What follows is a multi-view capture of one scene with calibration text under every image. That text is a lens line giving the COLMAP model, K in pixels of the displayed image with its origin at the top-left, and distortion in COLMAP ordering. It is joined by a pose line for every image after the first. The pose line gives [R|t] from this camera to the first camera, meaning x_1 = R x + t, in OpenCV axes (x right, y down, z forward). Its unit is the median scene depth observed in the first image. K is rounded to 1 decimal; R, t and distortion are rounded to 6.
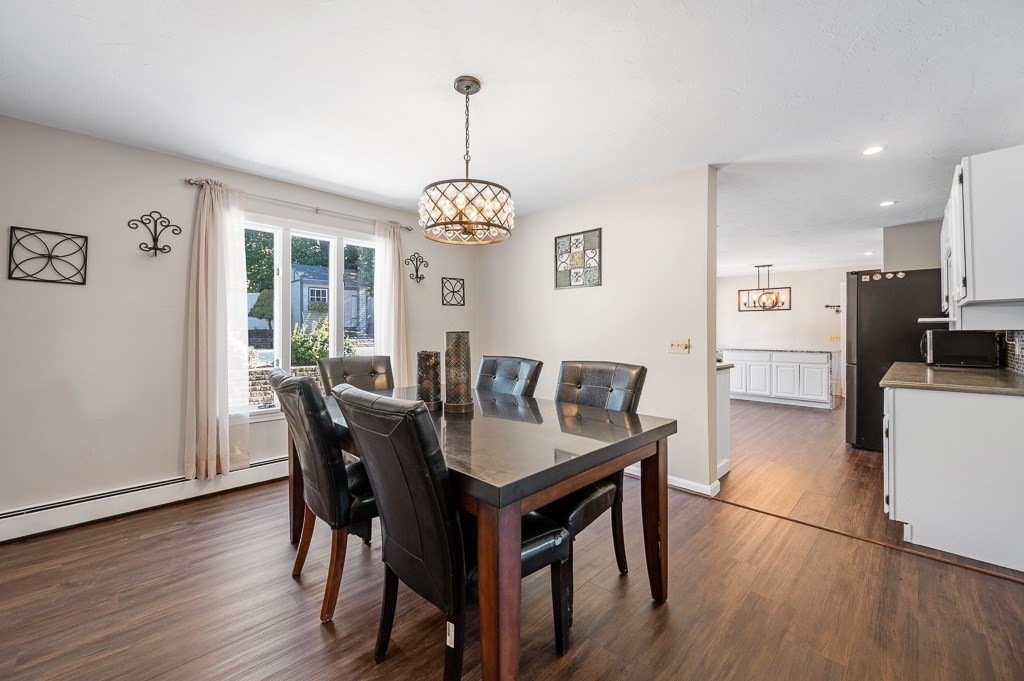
lens RADIAL K [[415.2, 0, 509.5], [0, 415.2, 336.6], [0, 0, 1]] dist [0.001616, 0.000064]
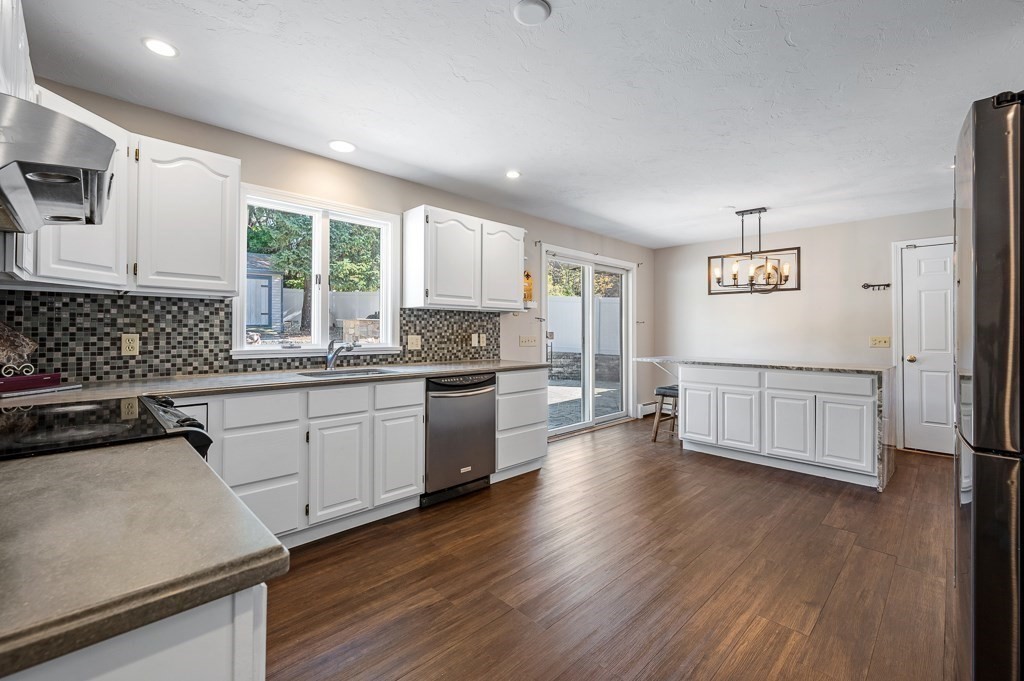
lens RADIAL K [[429.7, 0, 513.9], [0, 429.7, 335.3], [0, 0, 1]] dist [-0.001757, 0.000103]
pose [[0.999883, 0.000455, -0.015284, 0.311385], [-0.000449, 1.000000, 0.000383, -0.005500], [0.015284, -0.000376, 0.999883, 0.433489]]
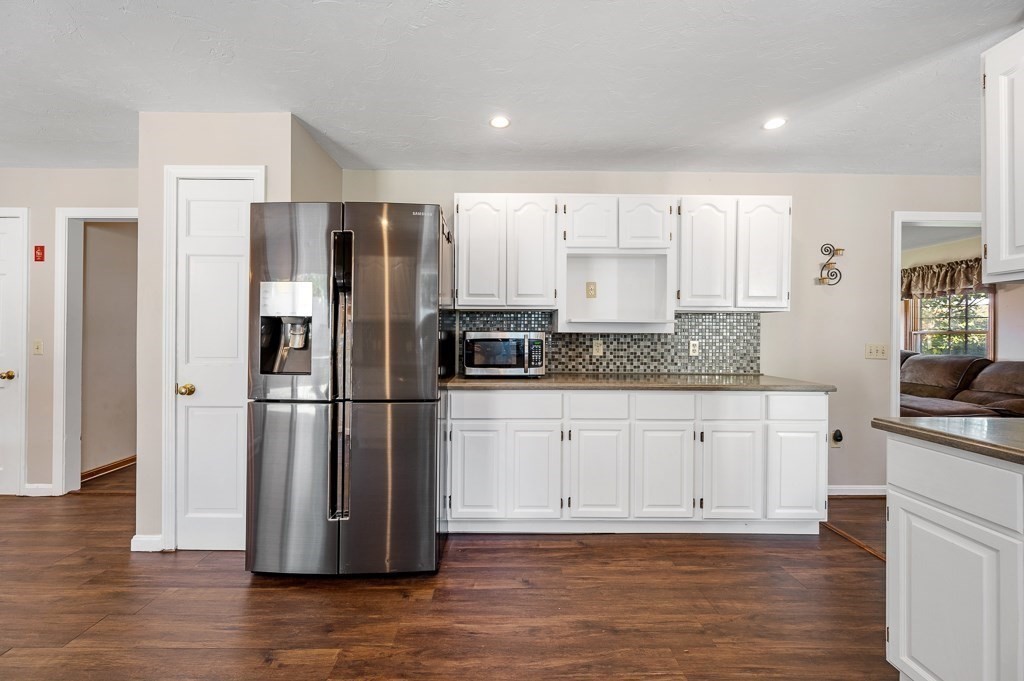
lens RADIAL K [[415.2, 0, 510.4], [0, 415.2, 336.0], [0, 0, 1]] dist [0.001616, 0.000064]
pose [[0.707425, -0.000543, -0.706788, 0.604368], [-0.008482, 0.999921, -0.009257, -0.006042], [0.706737, 0.012543, 0.707365, 0.742922]]
